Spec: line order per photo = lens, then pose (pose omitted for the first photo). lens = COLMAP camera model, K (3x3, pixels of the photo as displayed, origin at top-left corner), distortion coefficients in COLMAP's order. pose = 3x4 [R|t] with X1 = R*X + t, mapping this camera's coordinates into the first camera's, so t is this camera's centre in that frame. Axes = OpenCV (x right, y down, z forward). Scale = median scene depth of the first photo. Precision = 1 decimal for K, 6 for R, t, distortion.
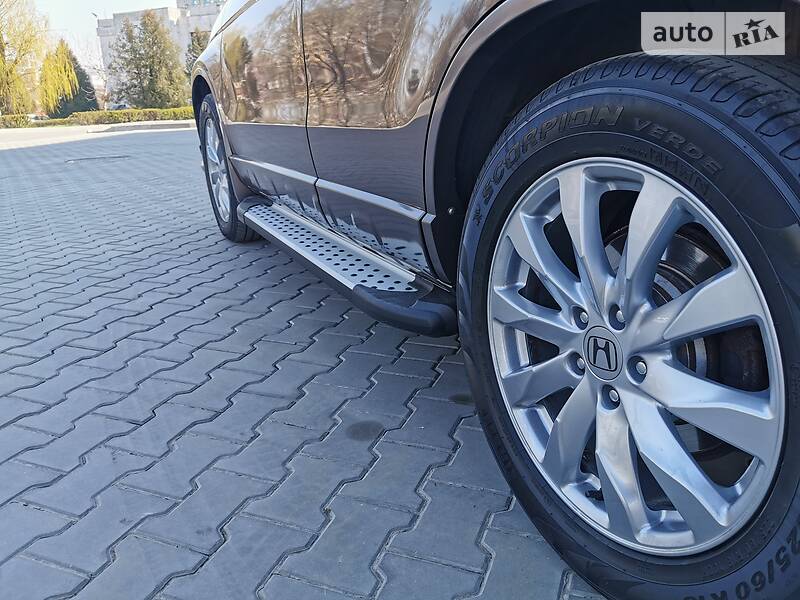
lens RADIAL K [[618.0, 0, 398.5], [0, 618.0, 291.1], [0, 0, 1]] dist [0.062424, -0.095020]
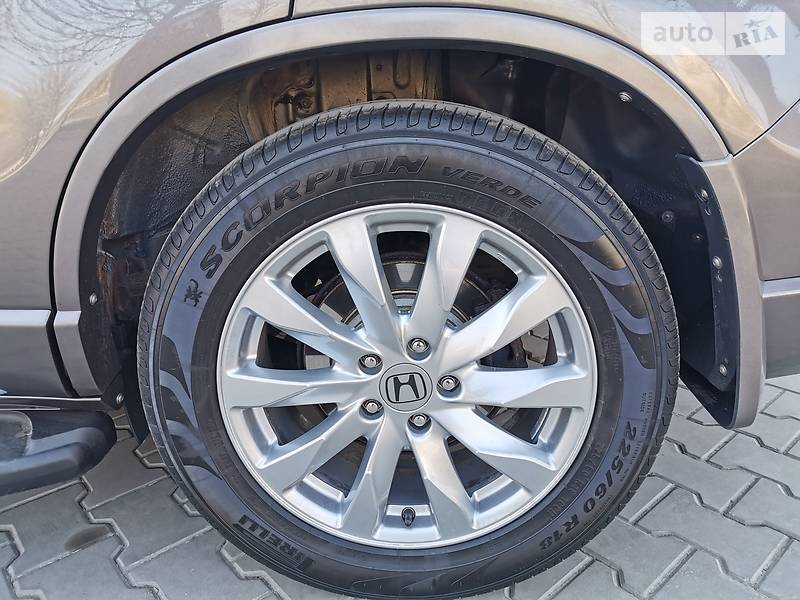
lens RADIAL K [[618.0, 0, 398.5], [0, 618.0, 291.1], [0, 0, 1]] dist [0.062424, -0.095020]
pose [[0.443627, -0.245462, 0.861941, -0.530671], [0.269298, 0.953825, 0.133026, -0.195388], [-0.854794, 0.173105, 0.489246, 0.482140]]
